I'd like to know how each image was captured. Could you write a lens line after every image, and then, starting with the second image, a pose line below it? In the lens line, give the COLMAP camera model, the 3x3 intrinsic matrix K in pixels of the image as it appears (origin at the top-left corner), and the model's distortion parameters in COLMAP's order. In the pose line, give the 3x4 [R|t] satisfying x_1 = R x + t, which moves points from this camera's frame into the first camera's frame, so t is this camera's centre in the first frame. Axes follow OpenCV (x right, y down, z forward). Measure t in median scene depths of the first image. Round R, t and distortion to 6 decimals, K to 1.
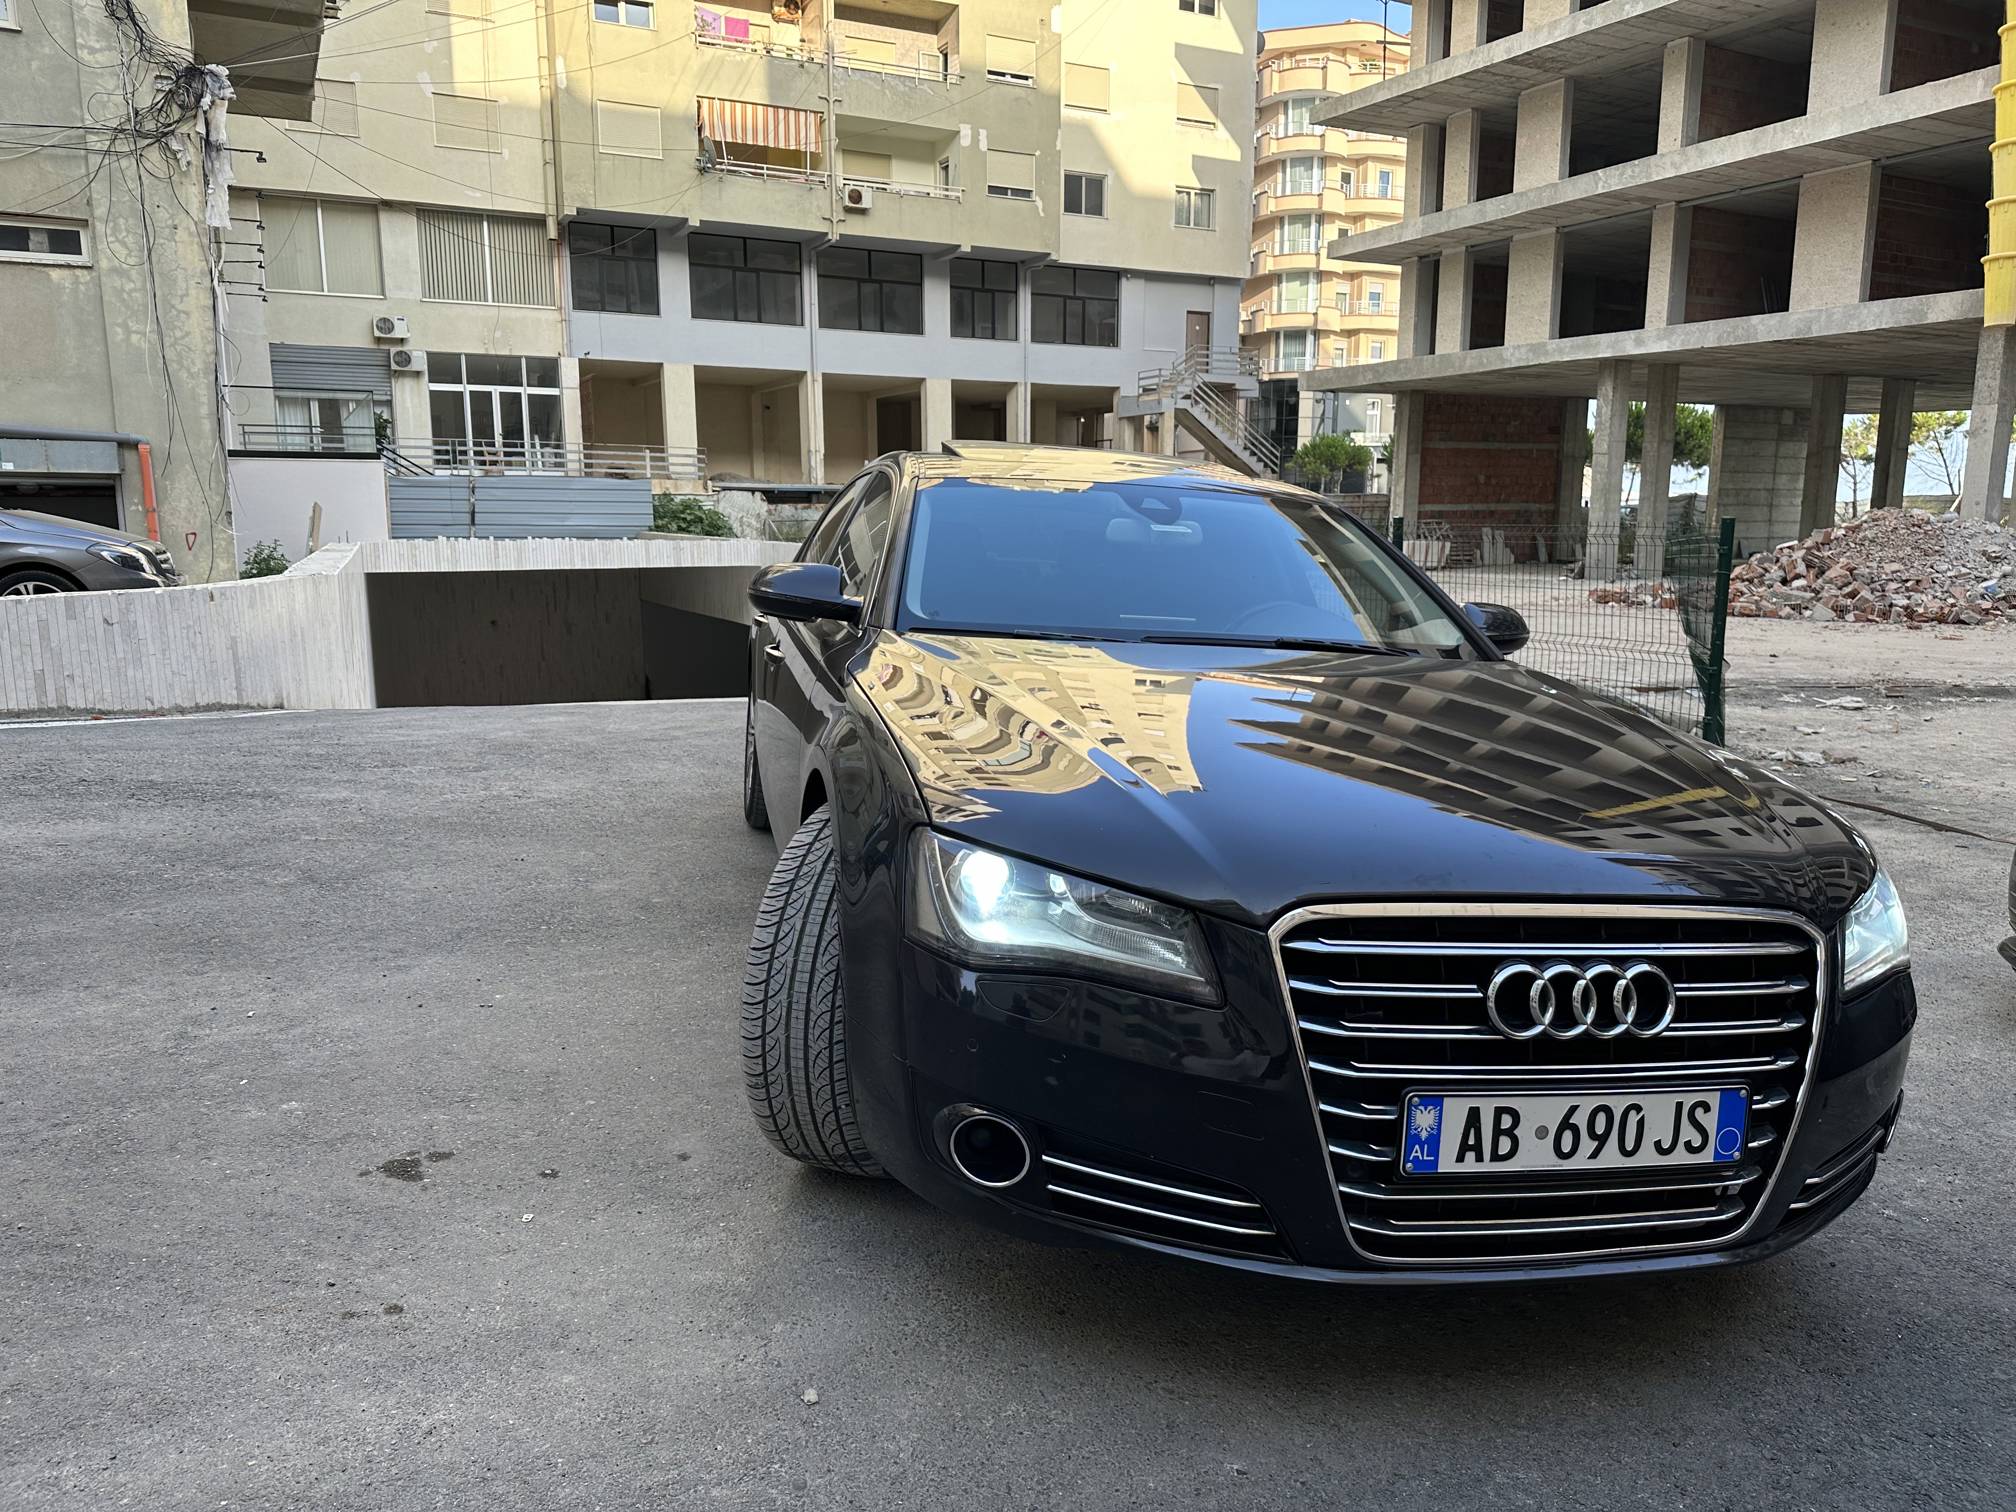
lens RADIAL K [[1453.5, 0, 1008.0], [0, 1453.5, 756.0], [0, 0, 1]] dist [0.010118, 0.003338]
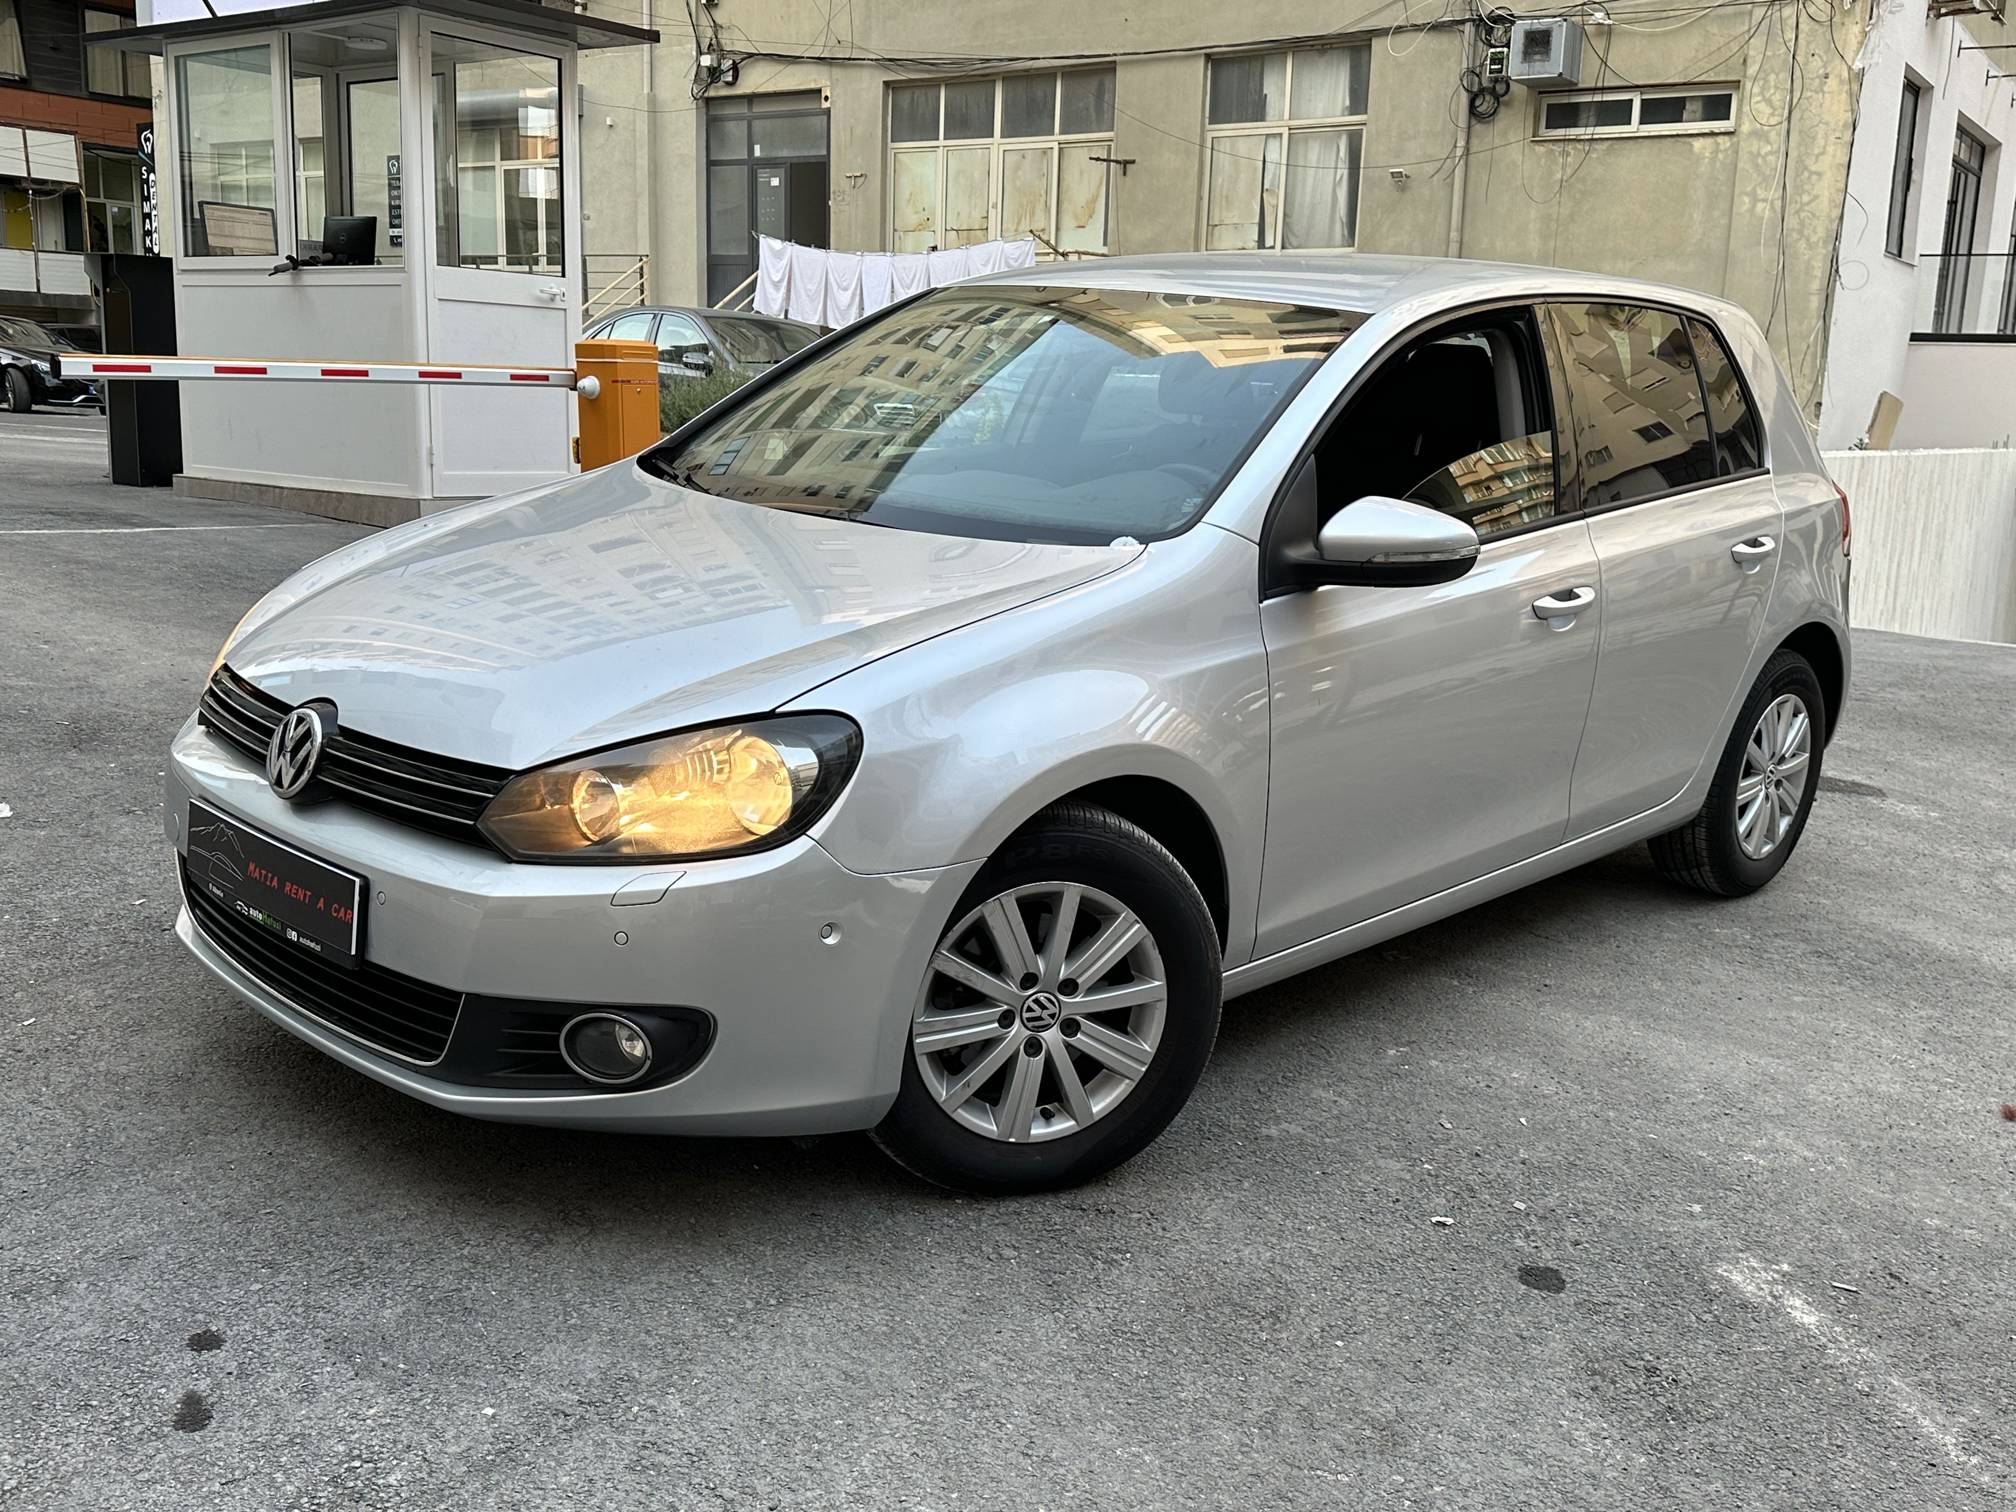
lens RADIAL K [[1929.7, 0, 978.3], [0, 1929.7, 759.0], [0, 0, 1]] dist [0.159165, -0.349435]
pose [[0.475389, 0.177637, -0.861655, 0.128660], [-0.177062, 0.978682, 0.104075, 0.002229], [0.861774, 0.103090, 0.496707, 0.011194]]
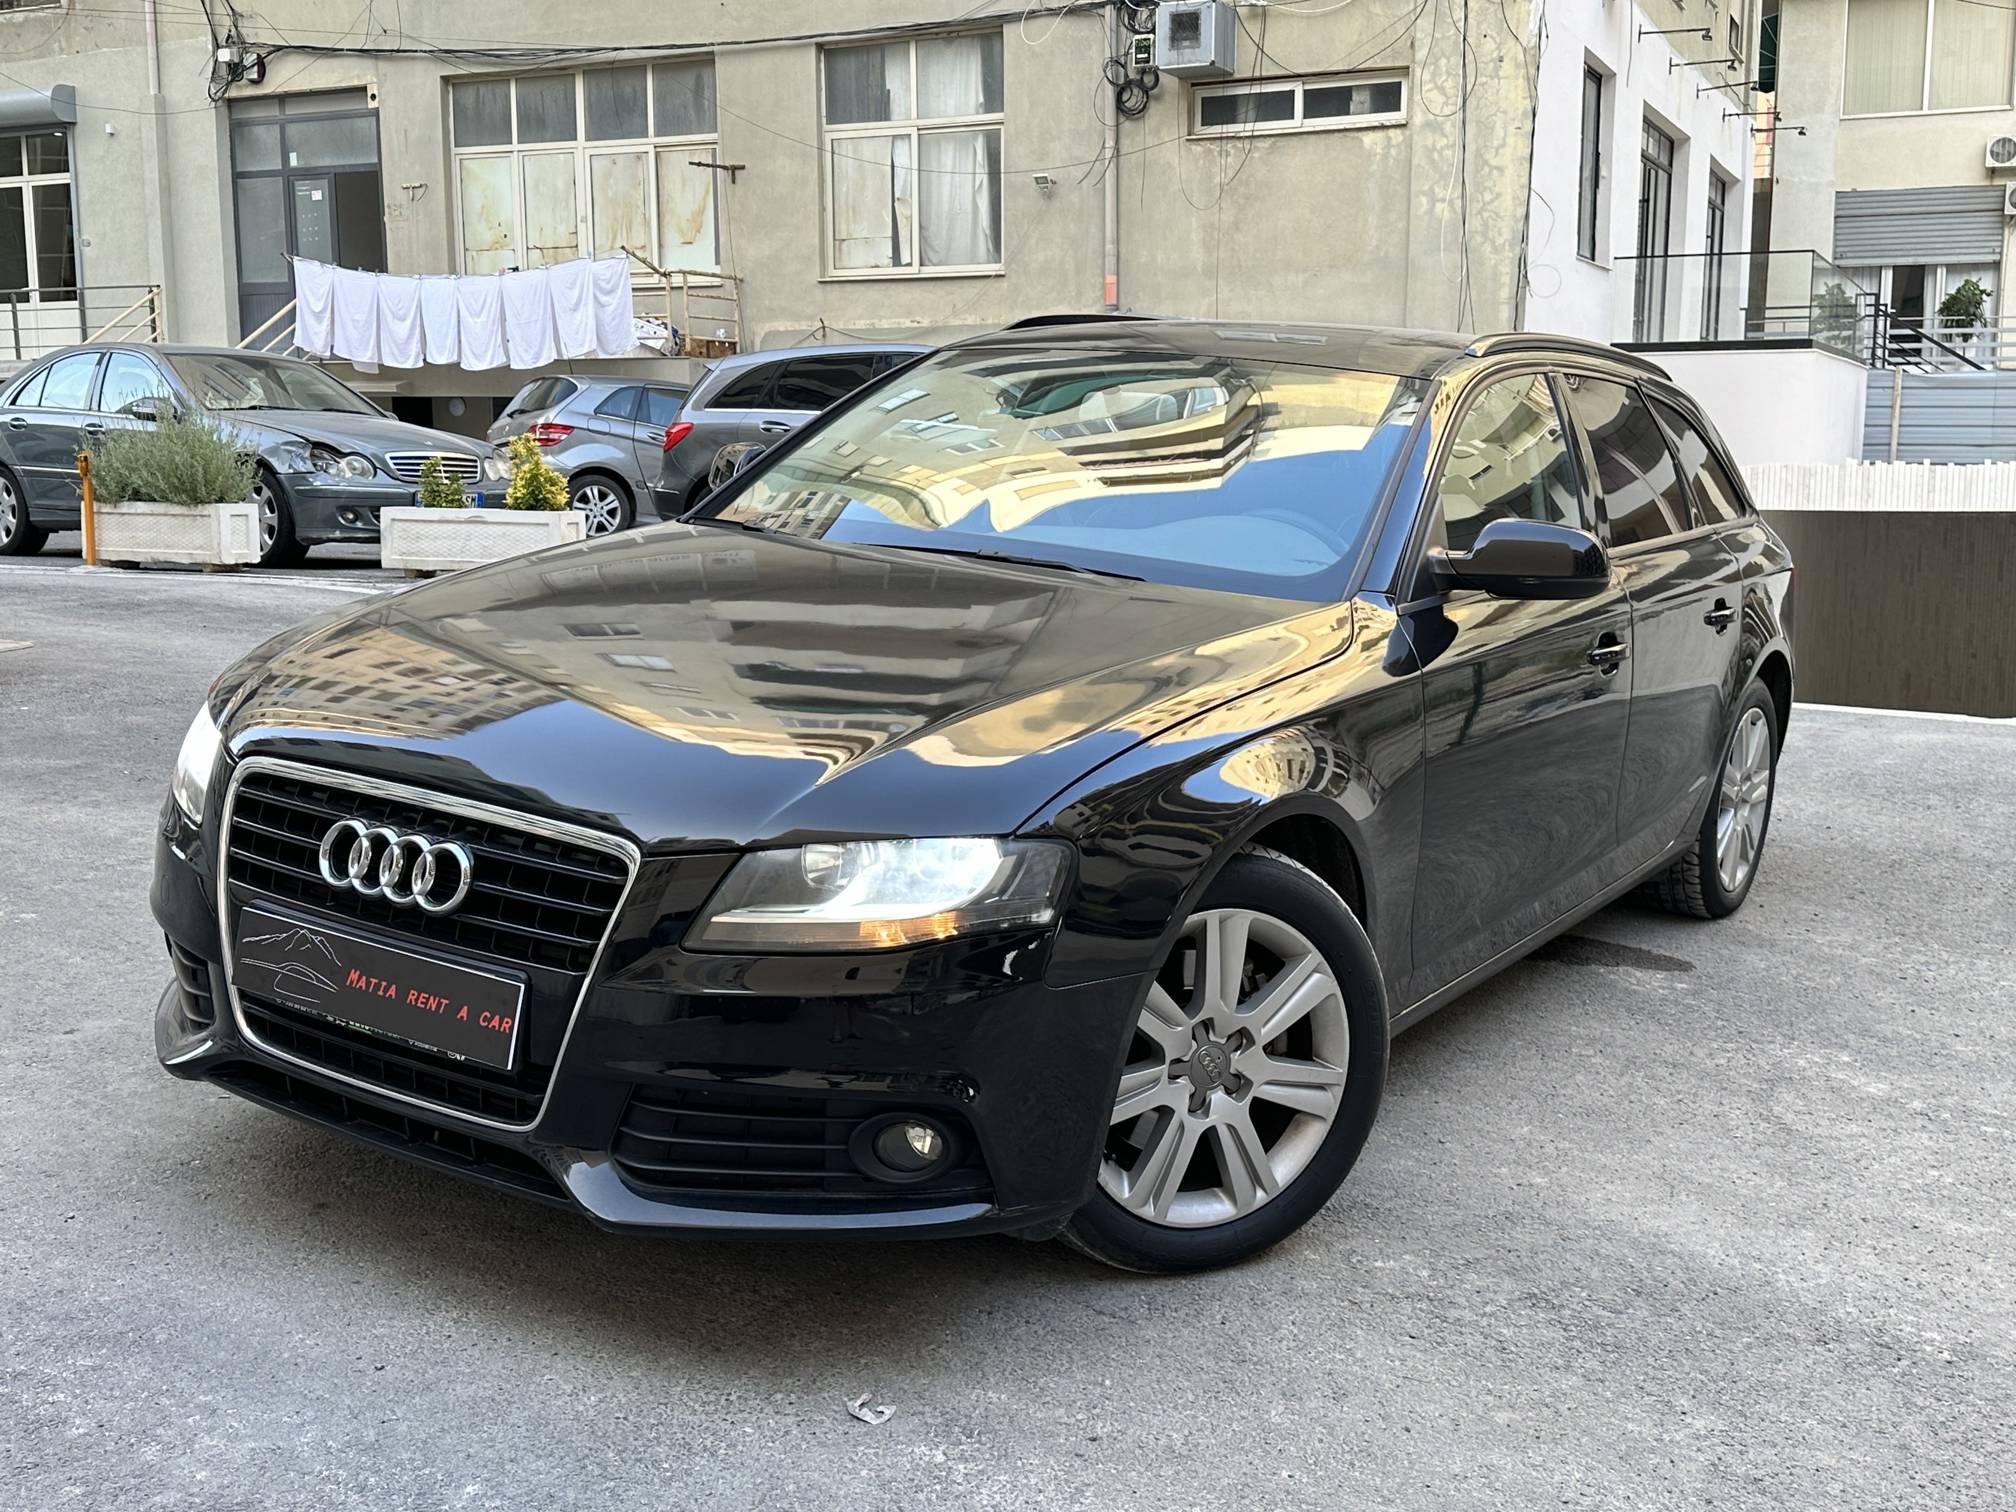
lens RADIAL K [[2133.7, 0, 1011.8], [0, 2133.7, 730.8], [0, 0, 1]] dist [0.140153, -0.295939]
pose [[0.614619, 0.106052, -0.781663, 0.099133], [-0.129903, 0.991000, 0.032312, -0.005099], [0.778054, 0.081681, 0.622864, 0.051205]]
